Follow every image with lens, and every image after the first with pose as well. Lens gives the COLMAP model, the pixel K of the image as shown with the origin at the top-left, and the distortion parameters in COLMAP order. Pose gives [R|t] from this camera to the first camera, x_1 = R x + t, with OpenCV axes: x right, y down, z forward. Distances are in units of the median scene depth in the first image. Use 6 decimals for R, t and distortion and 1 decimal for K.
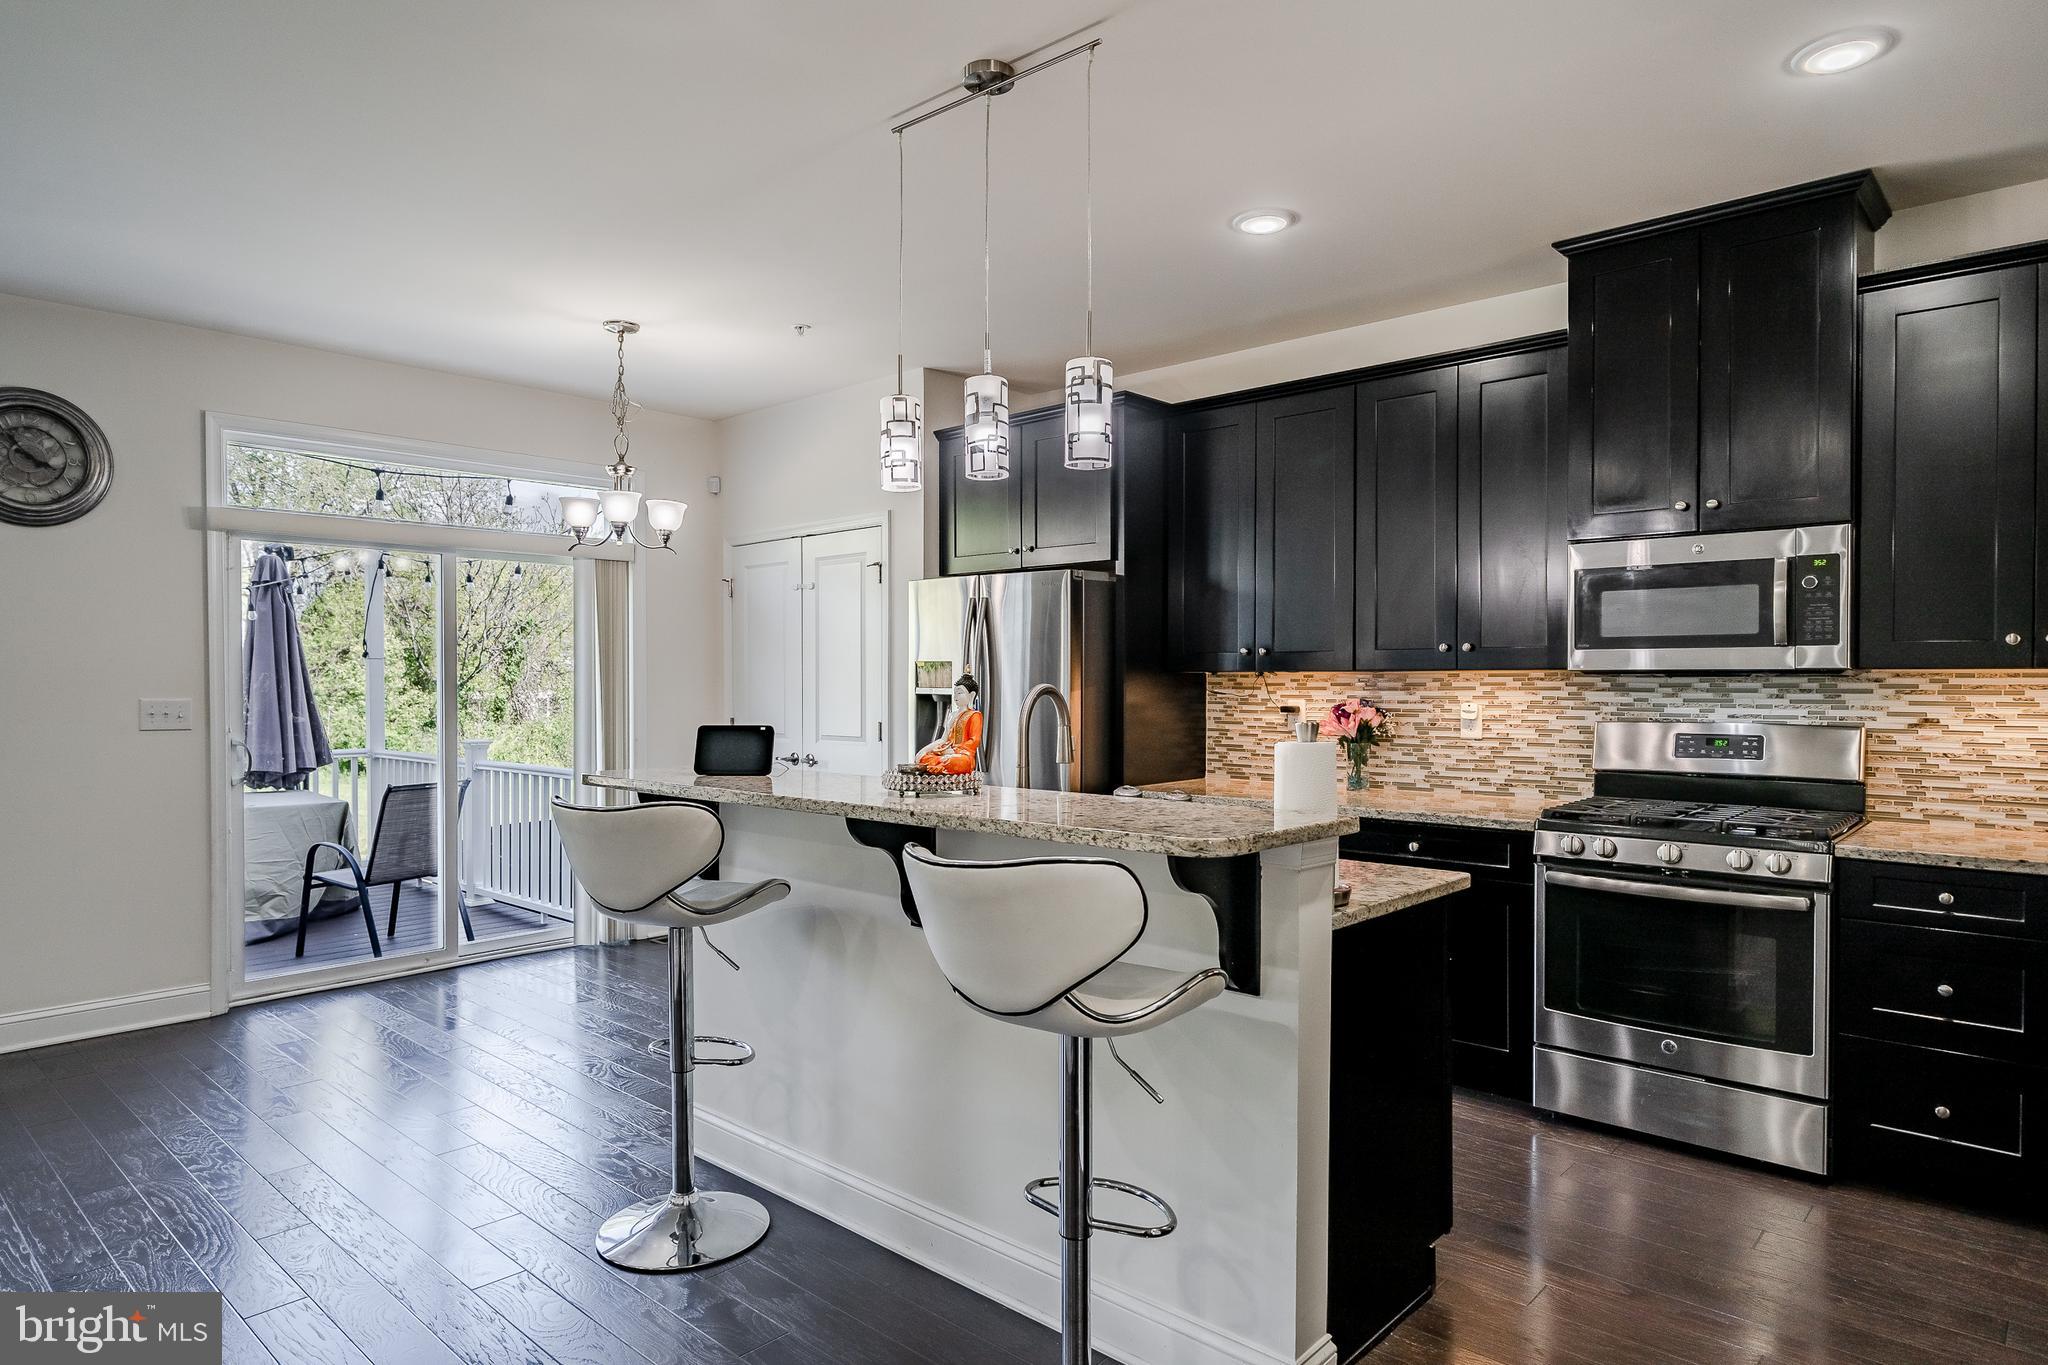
lens RADIAL K [[1195.9, 0, 1021.8], [0, 1195.9, 694.0], [0, 0, 1]] dist [-0.002083, -0.002111]
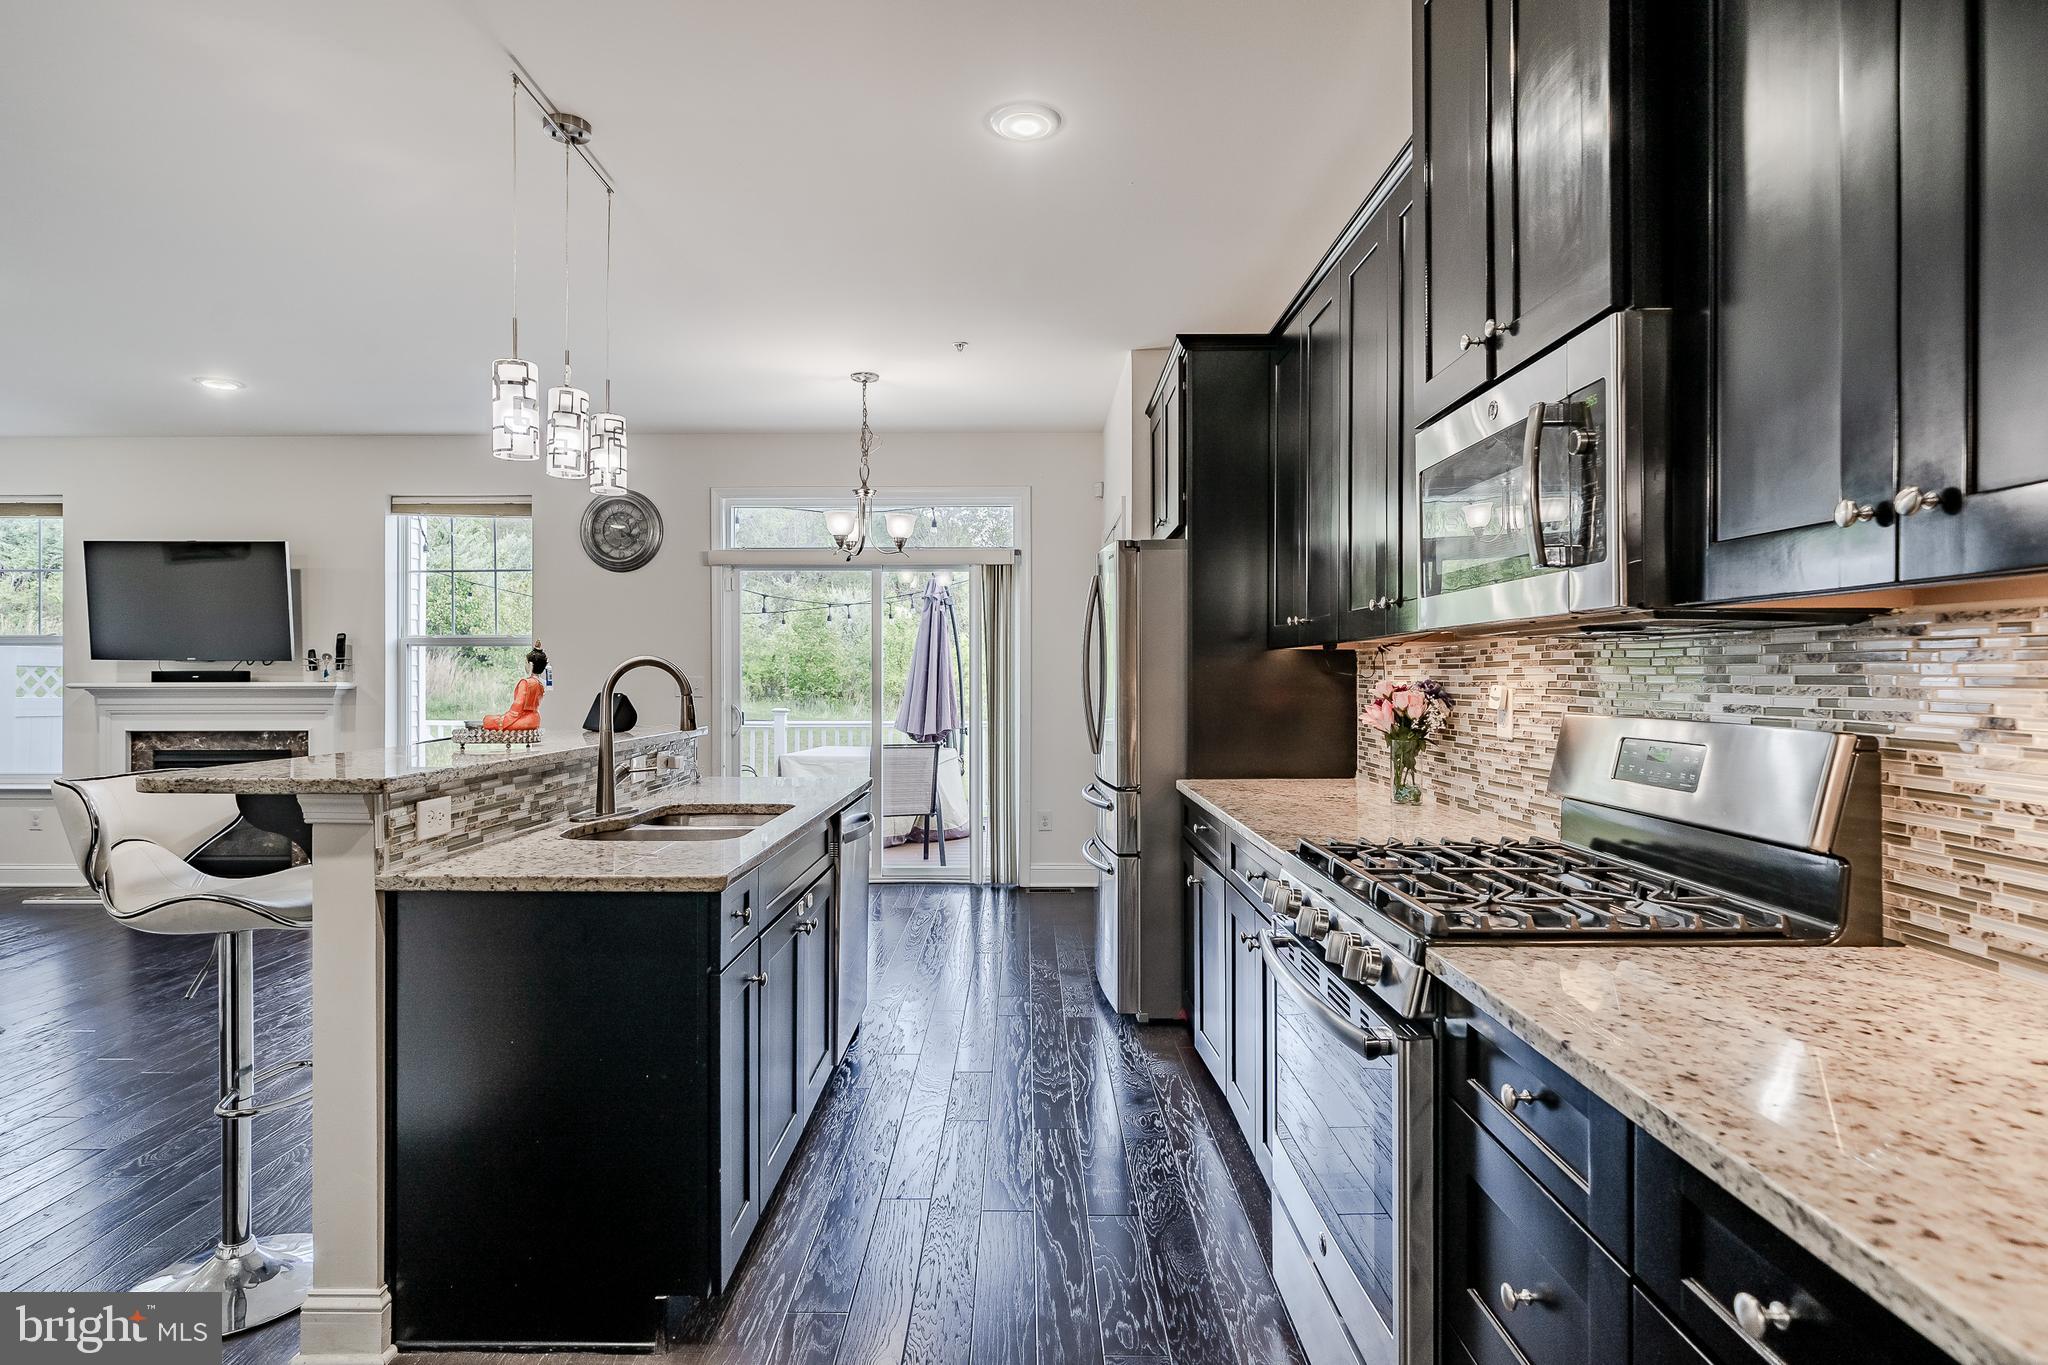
lens RADIAL K [[1115.8, 0, 1031.0], [0, 1115.8, 677.4], [0, 0, 1]] dist [0.004223, -0.005537]
pose [[0.656584, 0.001559, -0.754251, 0.736345], [-0.012610, 0.999881, -0.008910, 0.012497], [0.754147, 0.015361, 0.656526, 0.430563]]
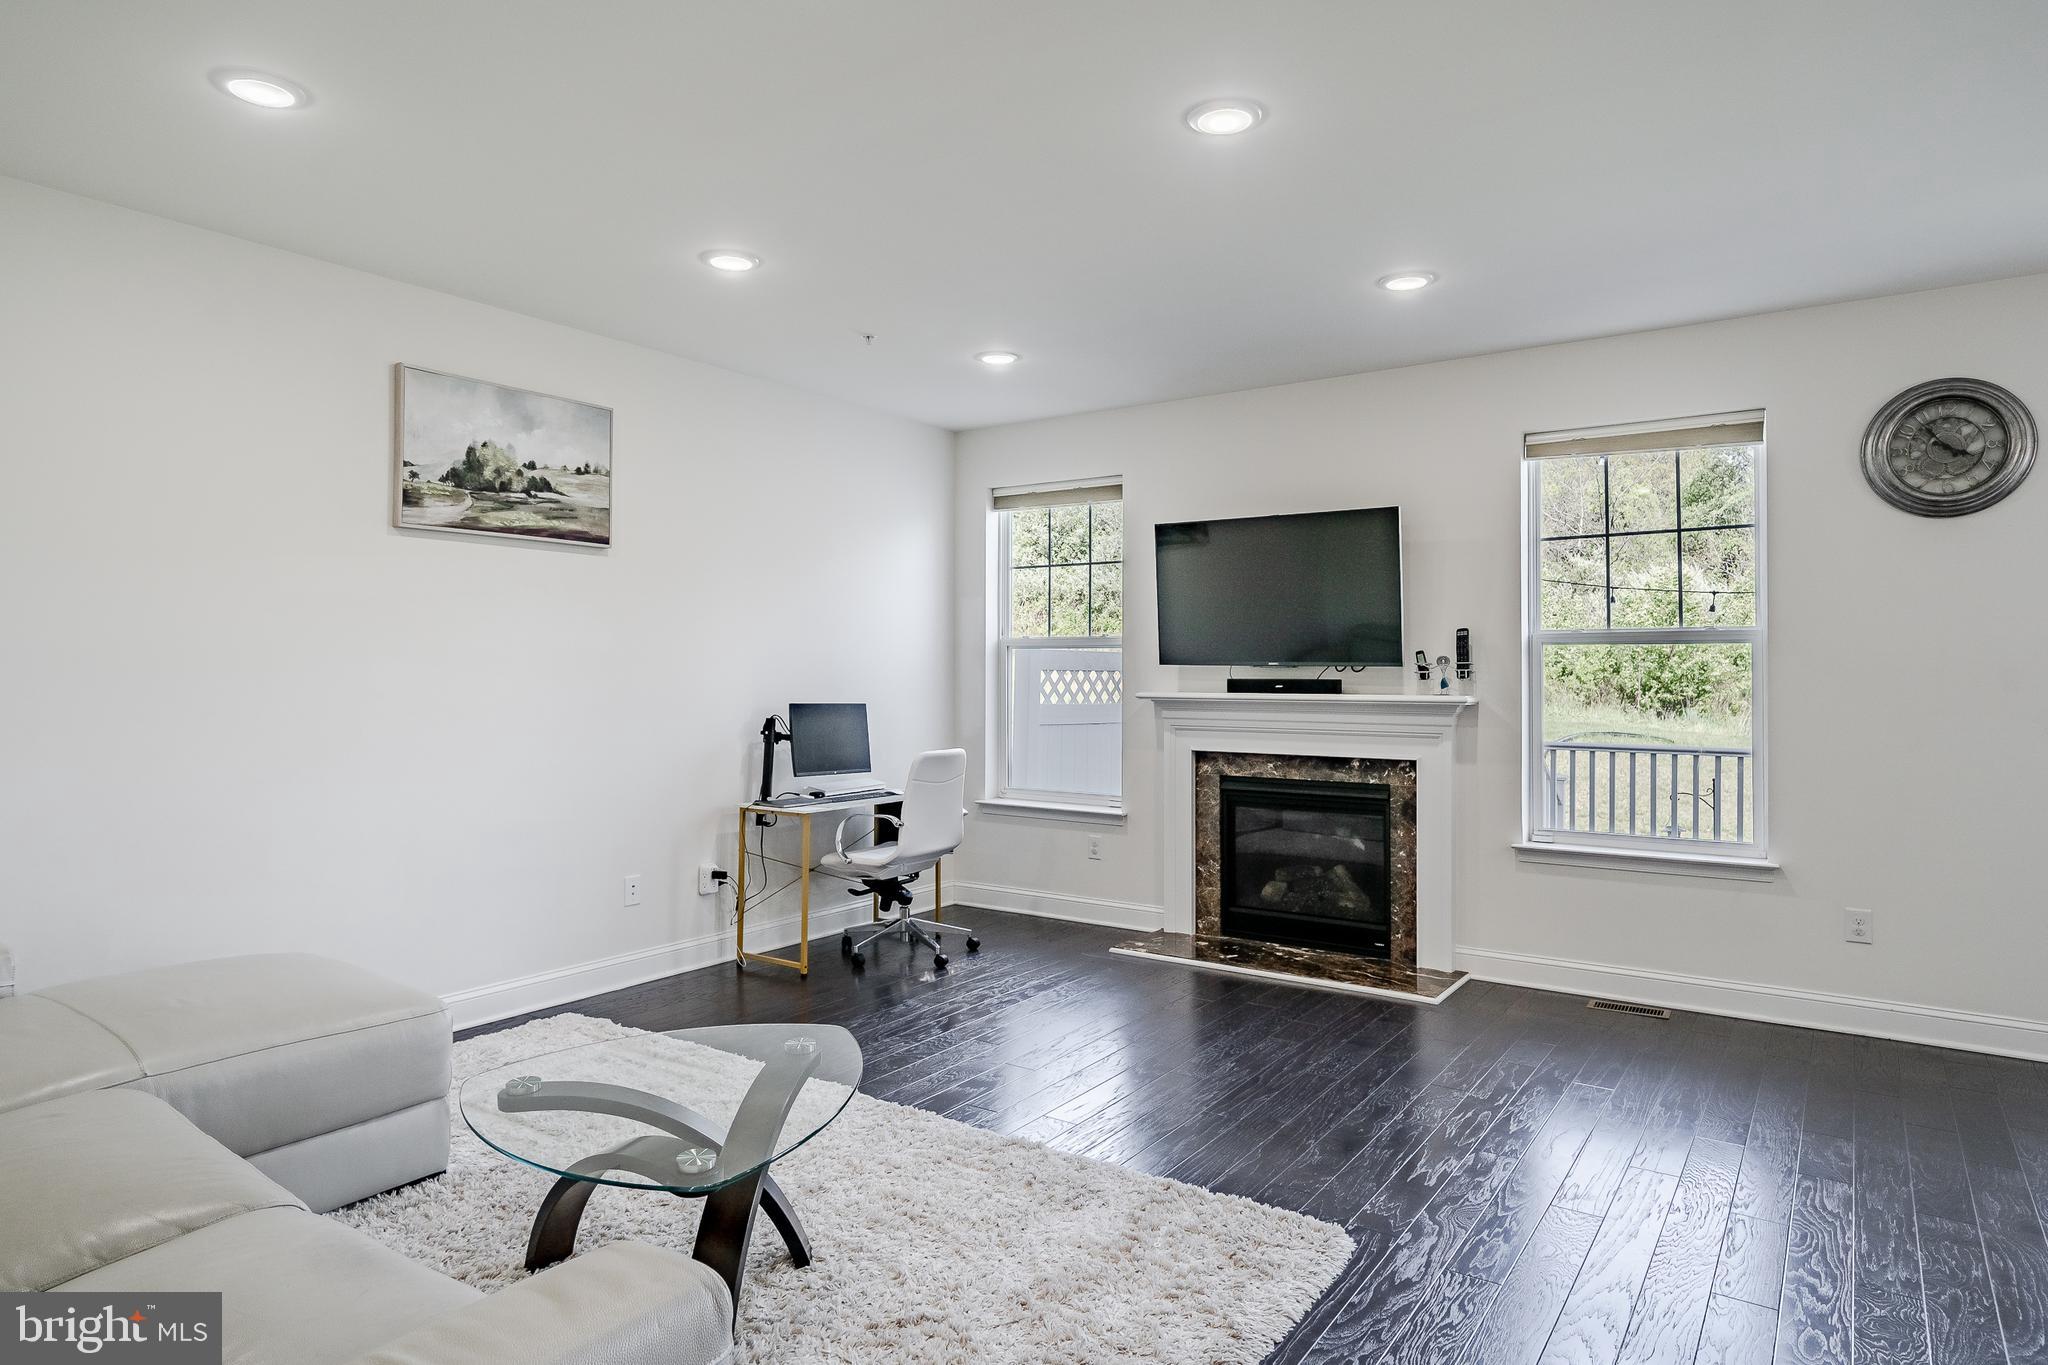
lens RADIAL K [[1185.7, 0, 1017.7], [0, 1185.7, 657.8], [0, 0, 1]] dist [0.002715, -0.000190]
pose [[0.124717, -0.007697, -0.992163, 0.050473], [-0.016003, 0.999824, -0.009768, -0.002127], [0.992063, 0.017096, 0.124571, 0.118691]]
